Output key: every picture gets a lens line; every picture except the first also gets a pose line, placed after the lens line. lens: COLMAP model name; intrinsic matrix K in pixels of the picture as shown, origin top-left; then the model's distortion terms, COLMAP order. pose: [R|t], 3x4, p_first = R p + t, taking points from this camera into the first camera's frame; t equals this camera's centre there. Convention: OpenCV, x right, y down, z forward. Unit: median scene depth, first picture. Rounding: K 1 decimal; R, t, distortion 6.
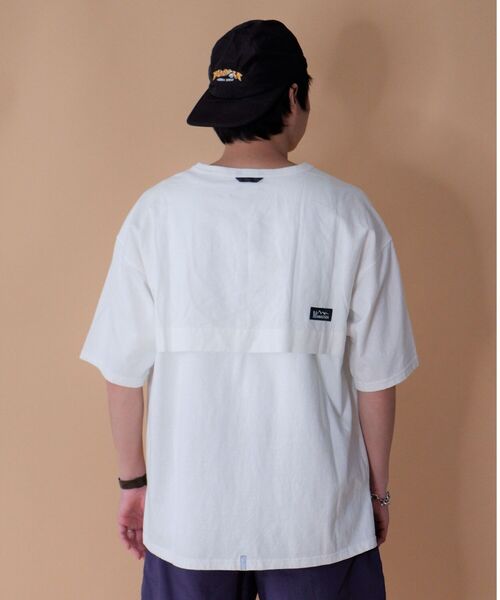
lens RADIAL K [[1426.6, 0, 250.0], [0, 1426.6, 300.0], [0, 0, 1]] dist [-0.031062, -0.280697]
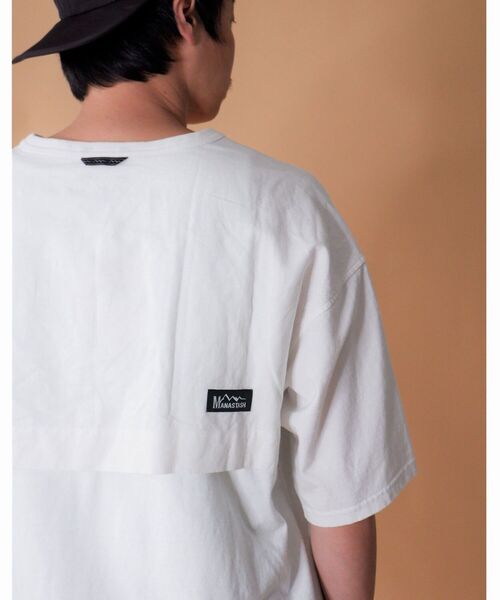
lens RADIAL K [[1022.7, 0, 250.0], [0, 1022.7, 300.0], [0, 0, 1]] dist [-0.015438, 0.015243]
pose [[0.993249, -0.007378, -0.115771, 0.103607], [0.012376, 0.999019, 0.042516, -0.045874], [0.115344, -0.043662, 0.992366, 0.602824]]
